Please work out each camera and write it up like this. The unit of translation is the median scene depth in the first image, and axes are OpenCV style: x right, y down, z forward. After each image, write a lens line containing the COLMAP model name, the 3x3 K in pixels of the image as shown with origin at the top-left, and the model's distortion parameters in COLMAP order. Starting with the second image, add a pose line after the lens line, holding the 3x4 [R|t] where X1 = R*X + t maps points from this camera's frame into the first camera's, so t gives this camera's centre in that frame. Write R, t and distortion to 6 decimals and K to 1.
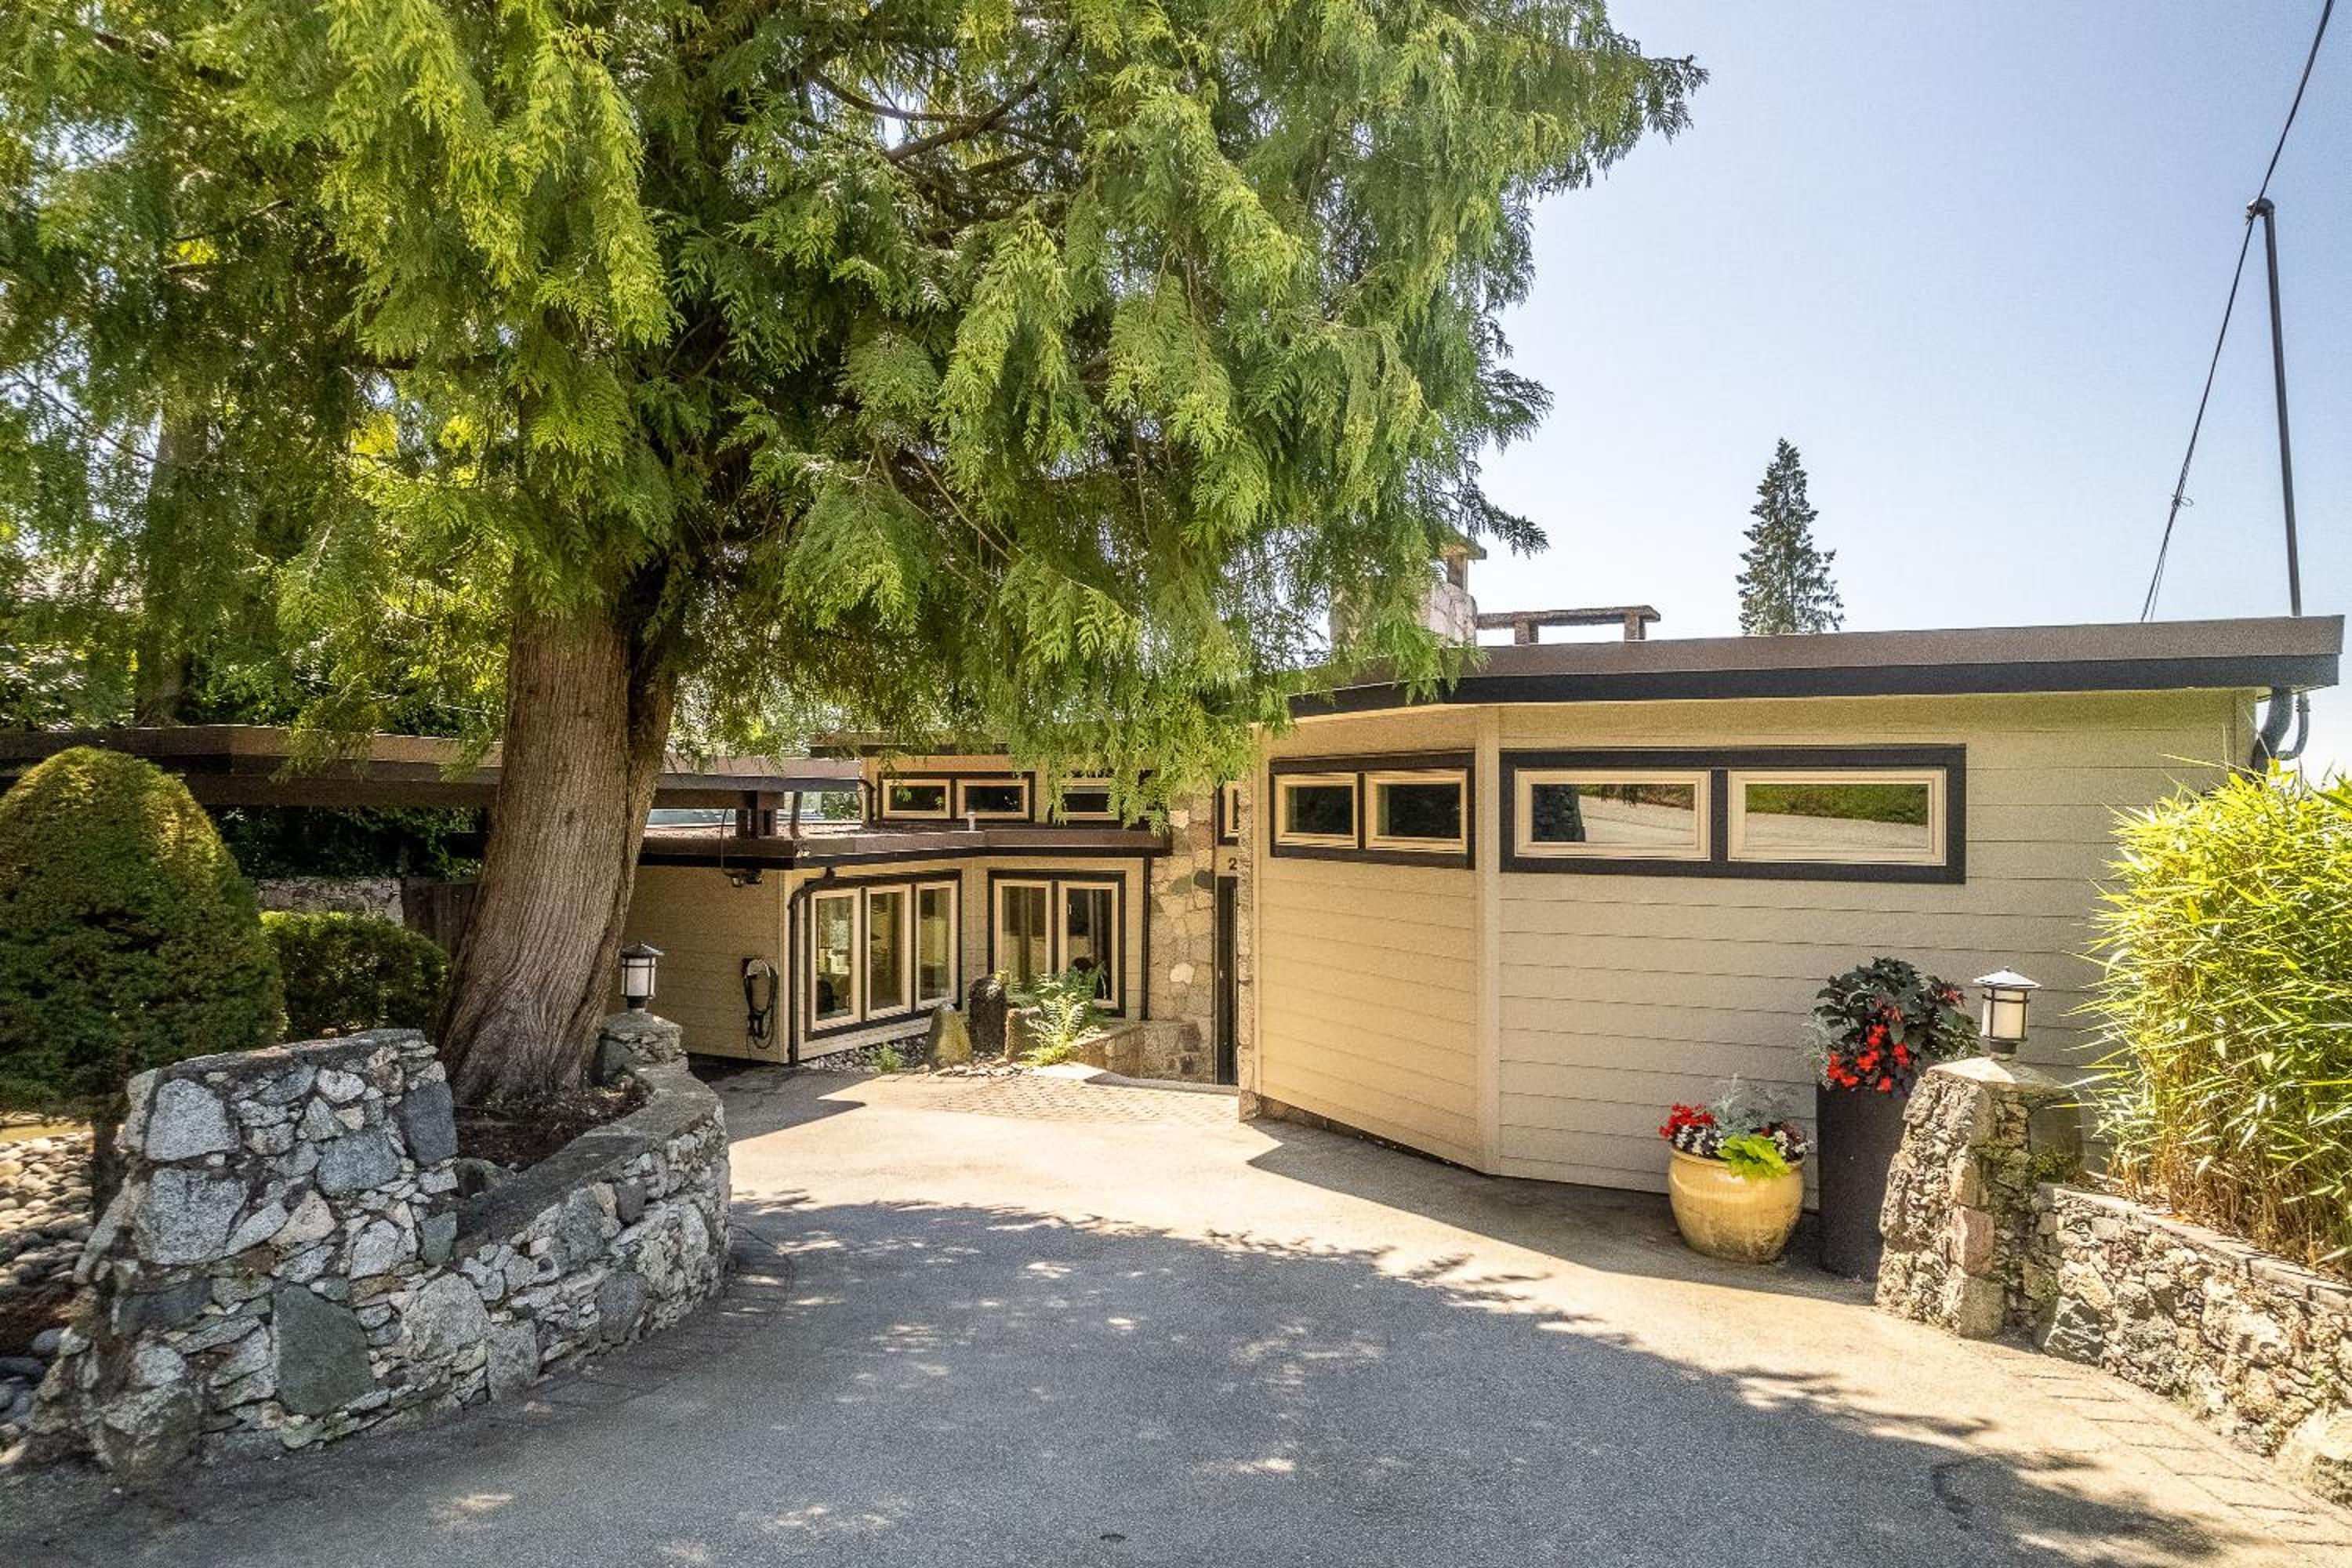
lens RADIAL K [[1537.1, 0, 1170.3], [0, 1537.1, 788.7], [0, 0, 1]] dist [-0.045034, 0.024060]
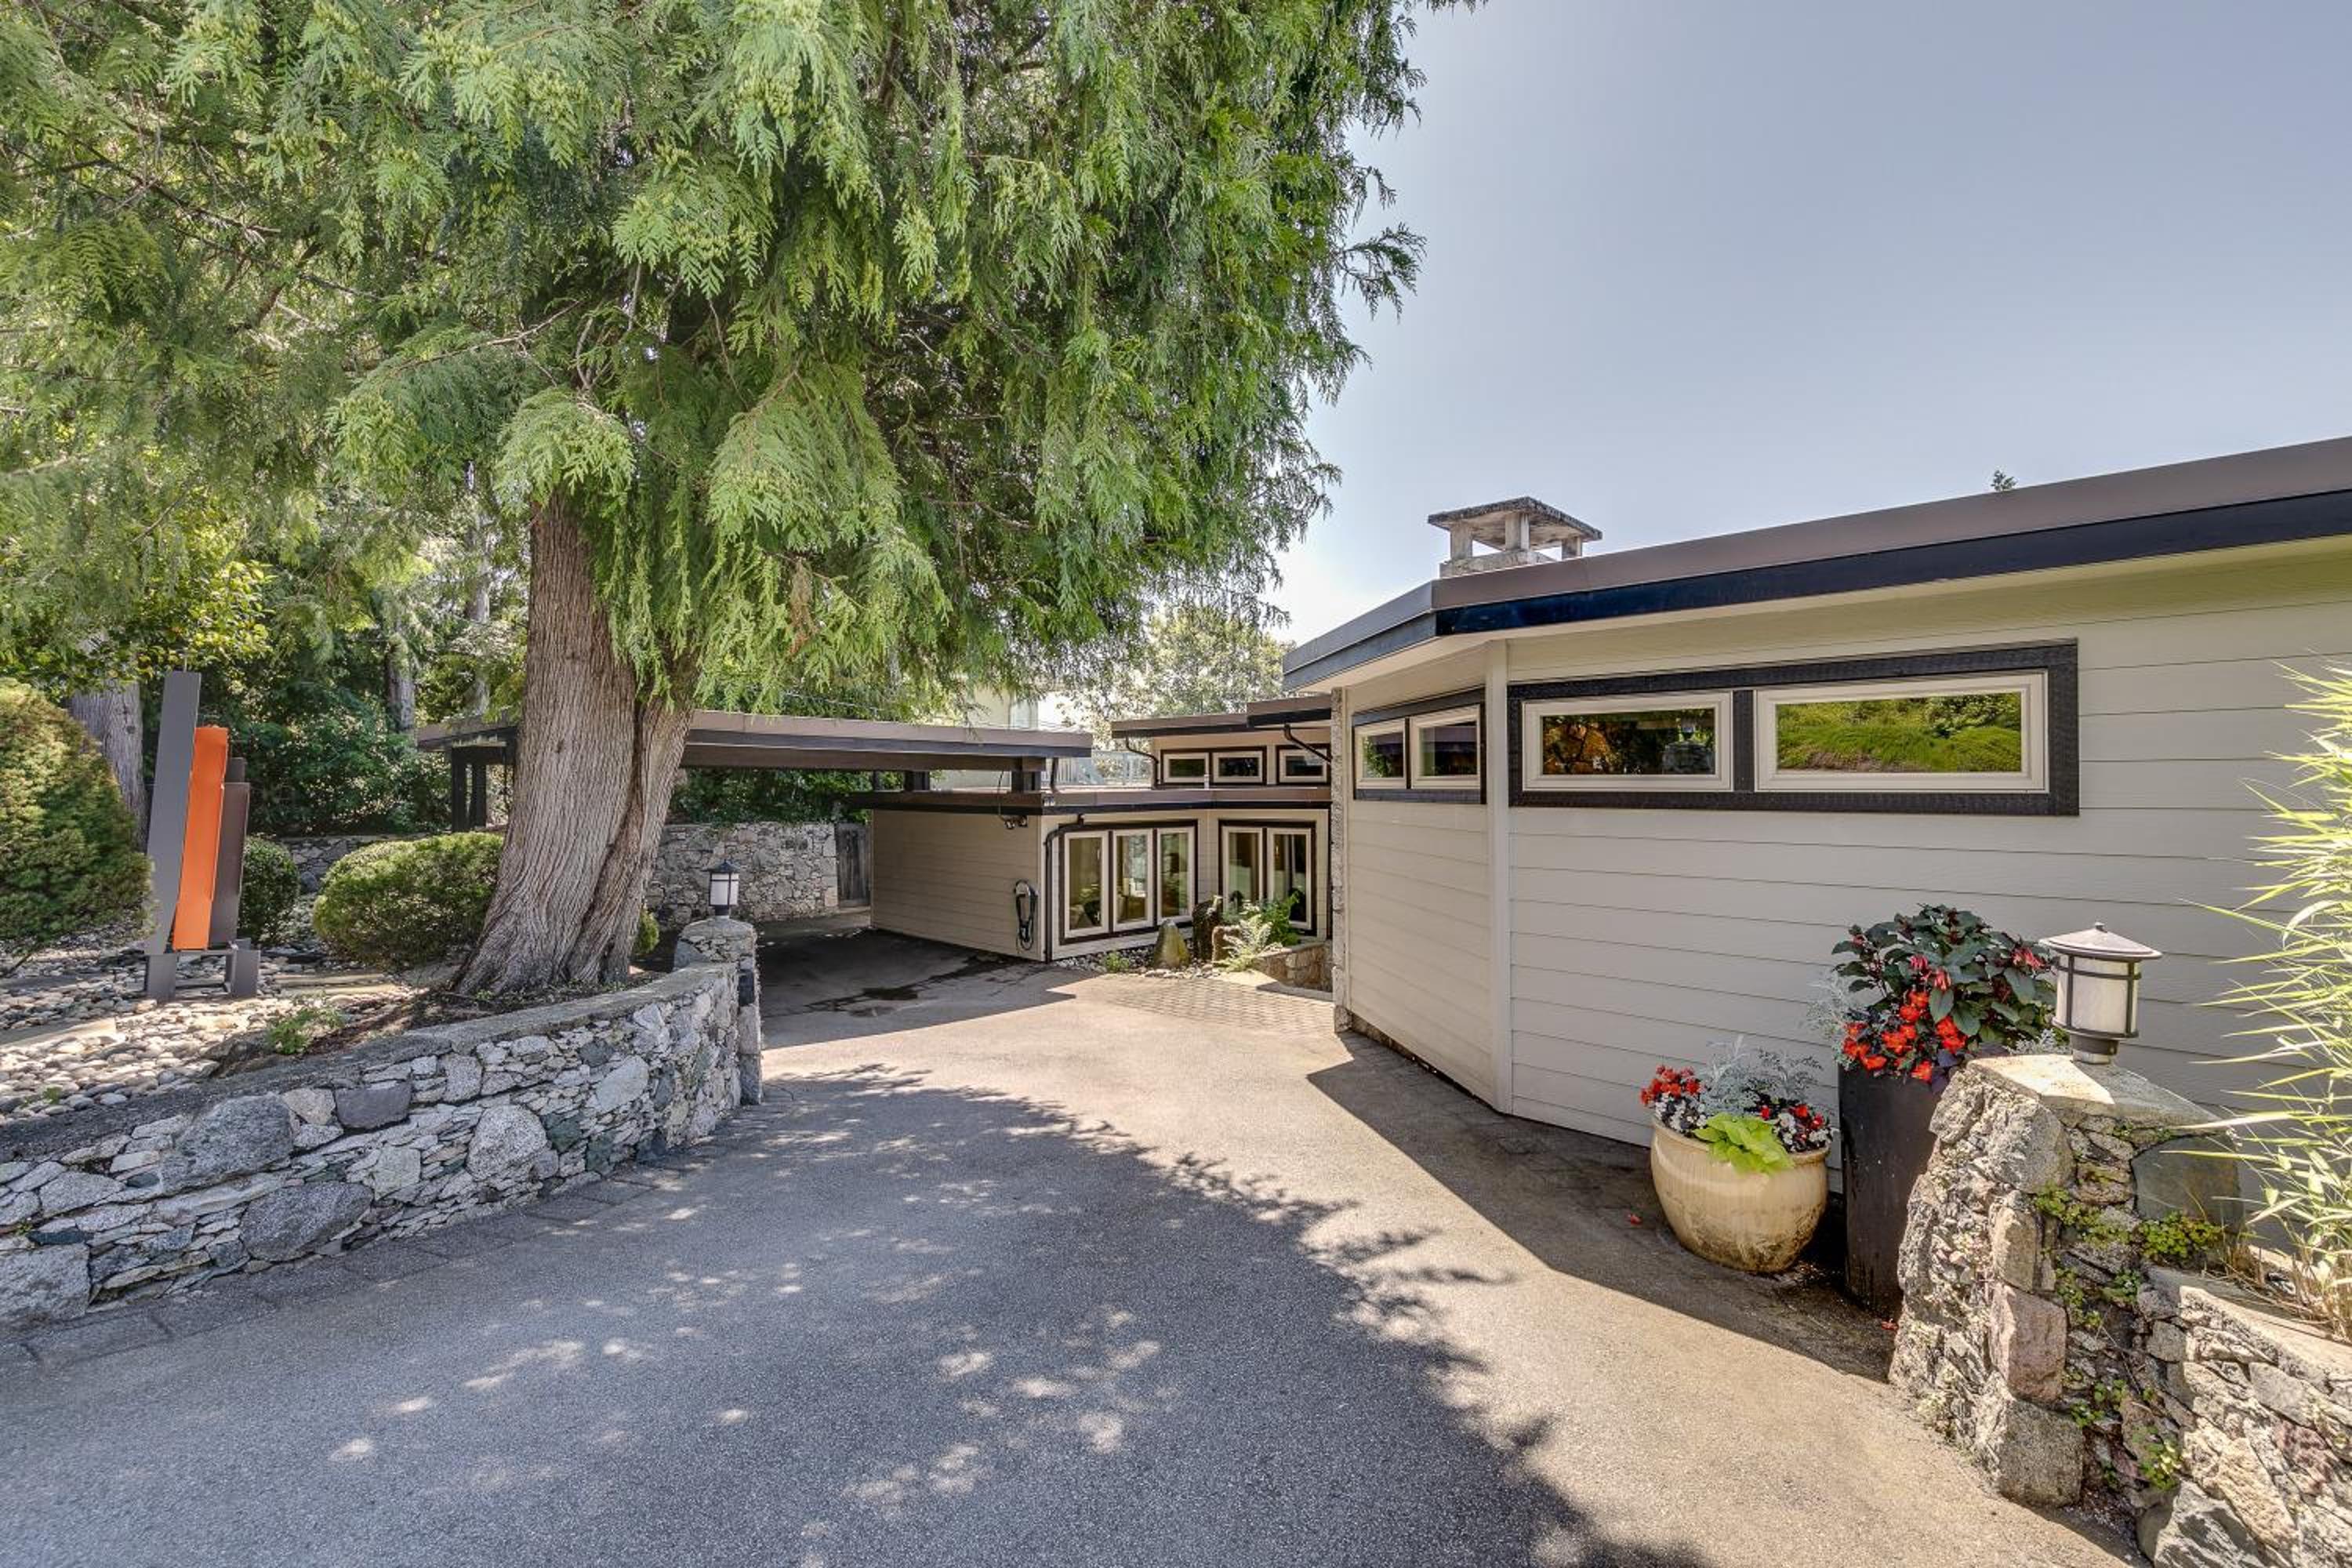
lens RADIAL K [[1001.9, 0, 1184.6], [0, 1001.9, 775.4], [0, 0, 1]] dist [0.001003, 0.000790]
pose [[0.950391, -0.009777, -0.310904, 0.158804], [0.008462, 0.999949, -0.005580, 0.026294], [0.310942, 0.002672, 0.950425, 0.234904]]
